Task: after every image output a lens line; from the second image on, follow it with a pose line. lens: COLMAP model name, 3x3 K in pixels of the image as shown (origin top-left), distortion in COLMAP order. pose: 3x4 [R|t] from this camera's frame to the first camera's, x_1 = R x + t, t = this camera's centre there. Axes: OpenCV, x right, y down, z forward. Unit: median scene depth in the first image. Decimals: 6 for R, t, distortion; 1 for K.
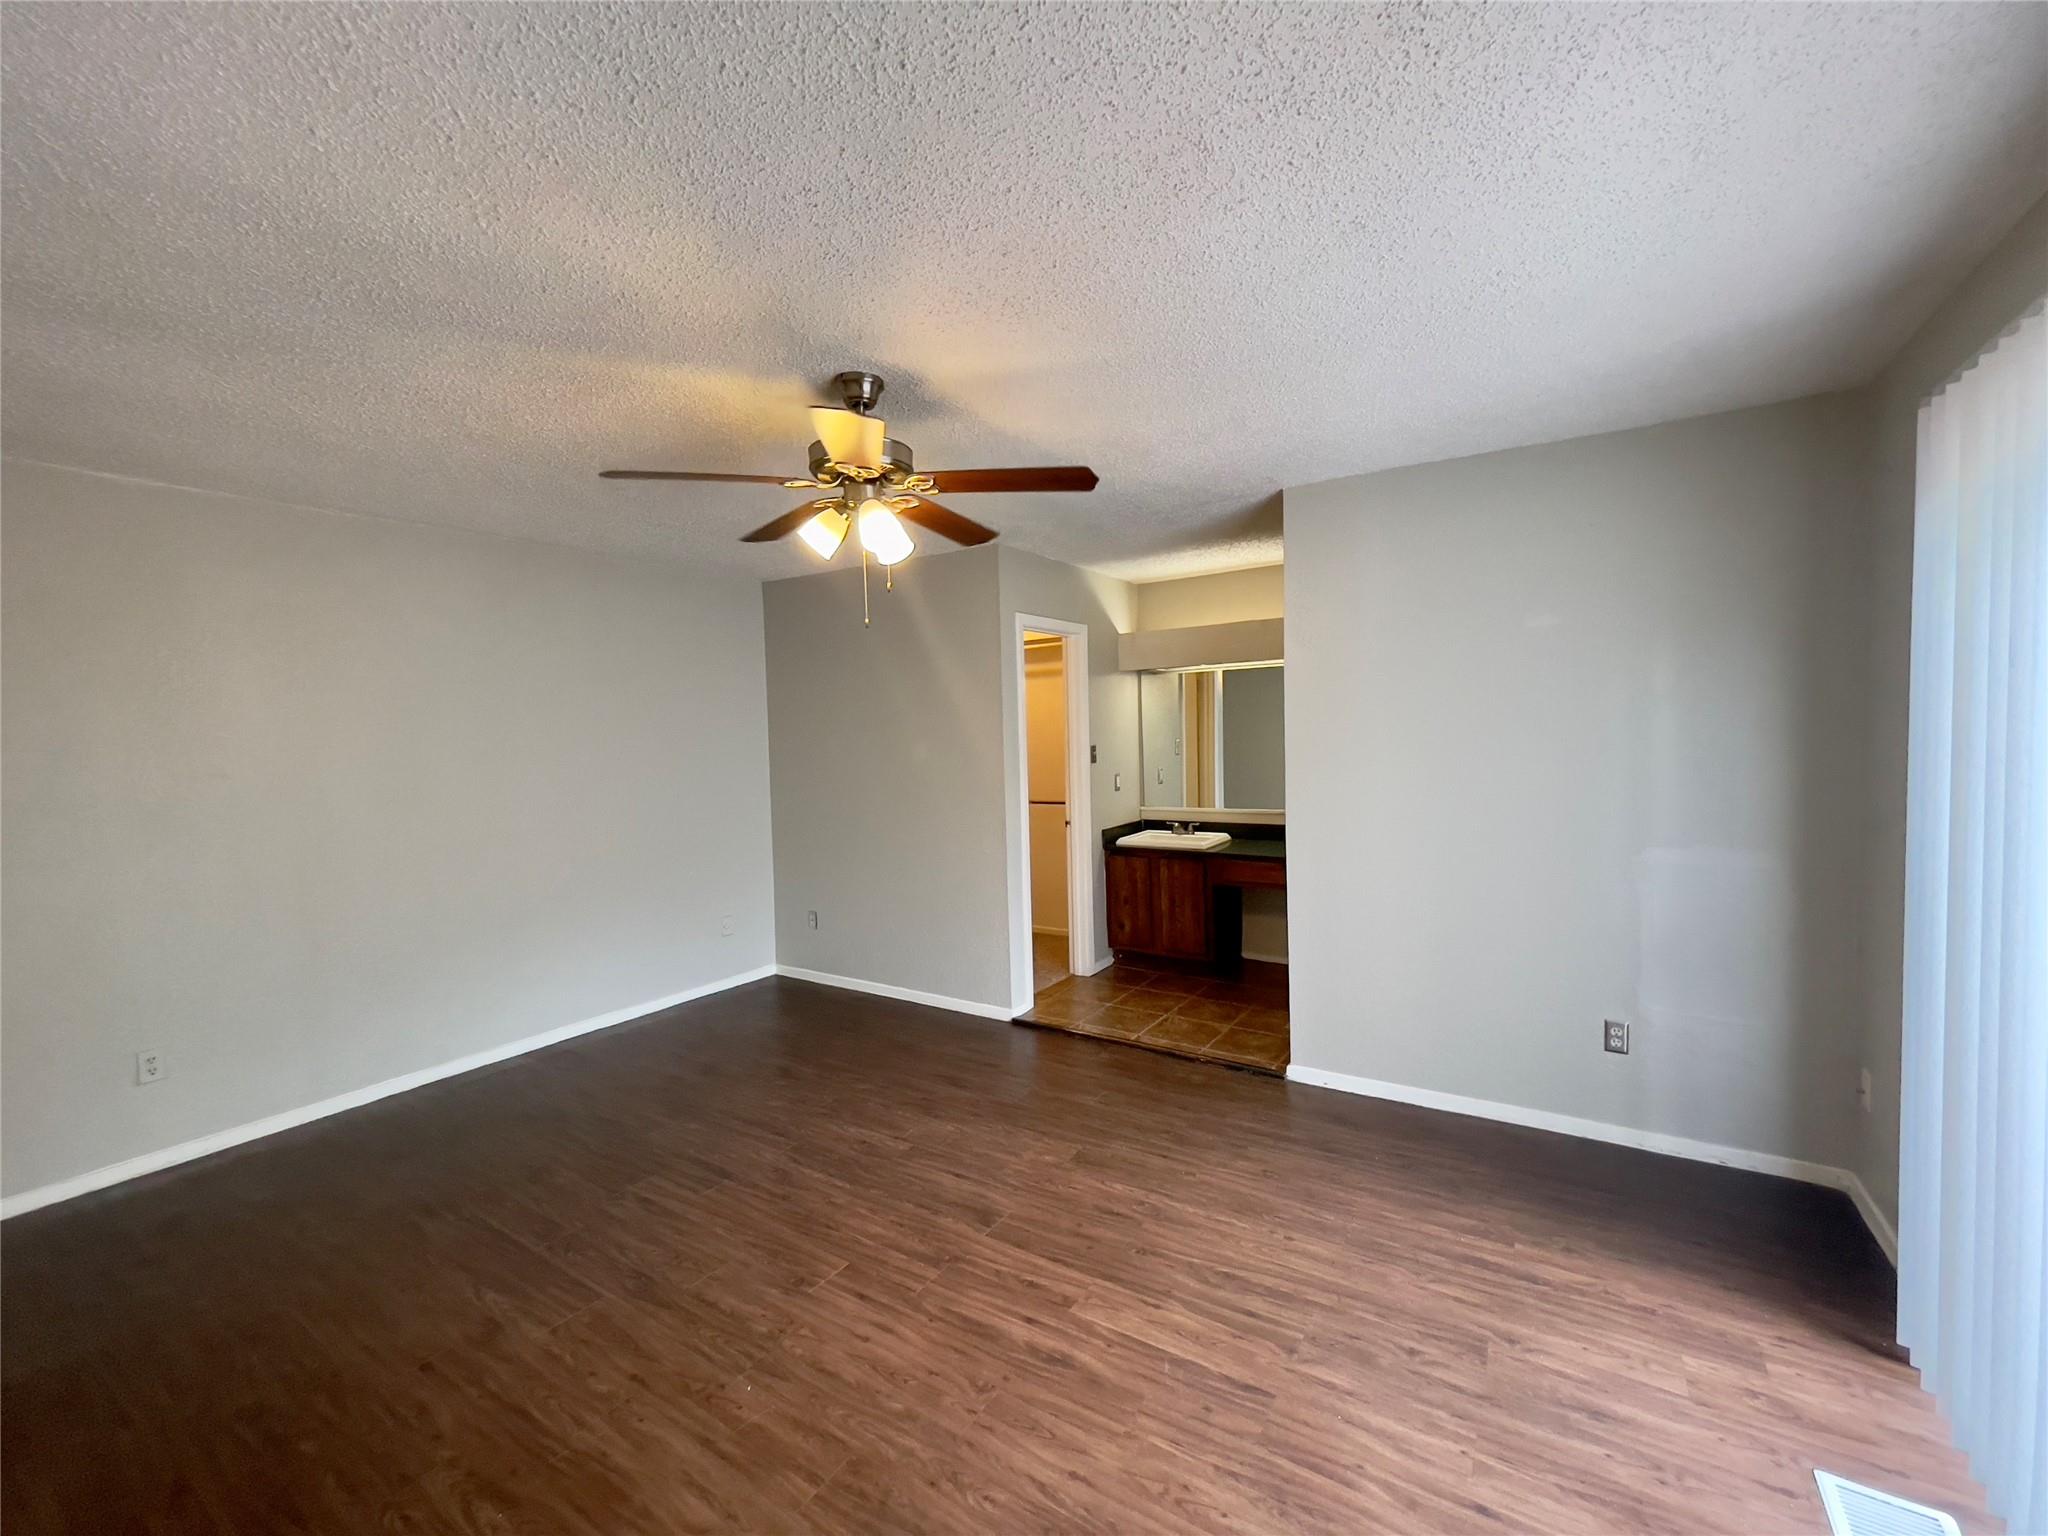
lens RADIAL K [[829.7, 0, 1013.0], [0, 829.7, 777.8], [0, 0, 1]] dist [0.000048, -0.000001]
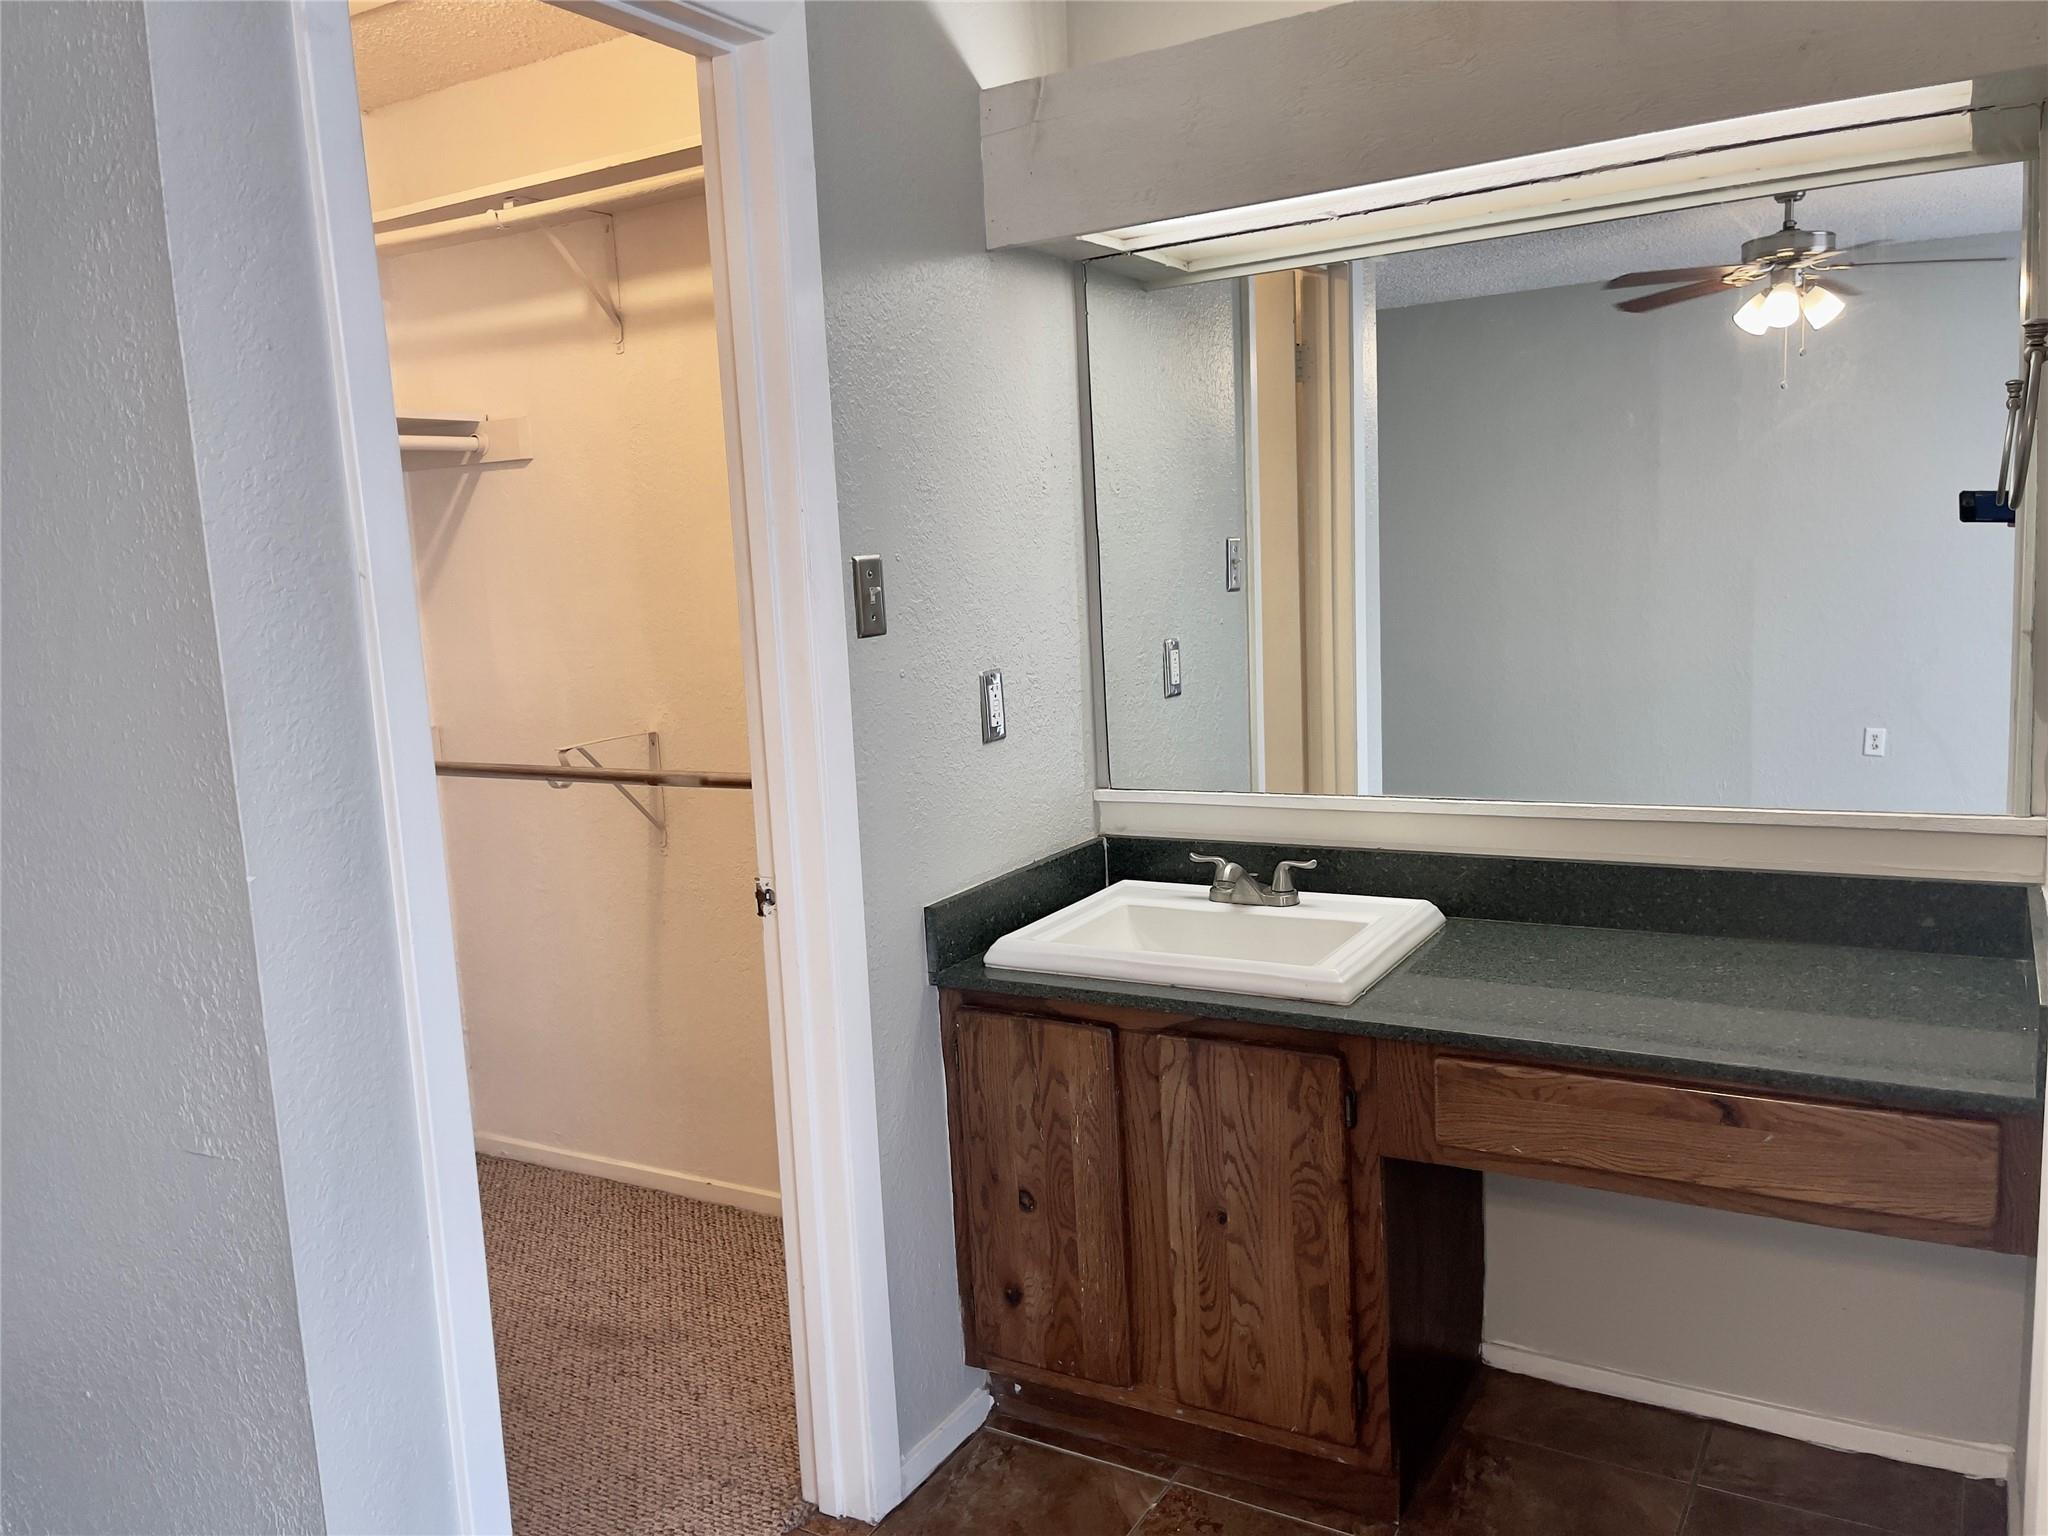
lens RADIAL K [[1516.2, 0, 1033.0], [0, 1516.2, 769.7], [0, 0, 1]] dist [0.007343, 0.001469]
pose [[0.997858, -0.030876, 0.057666, 0.115294], [0.025346, 0.995223, 0.094278, -0.019536], [-0.060301, -0.092615, 0.993874, 0.562584]]
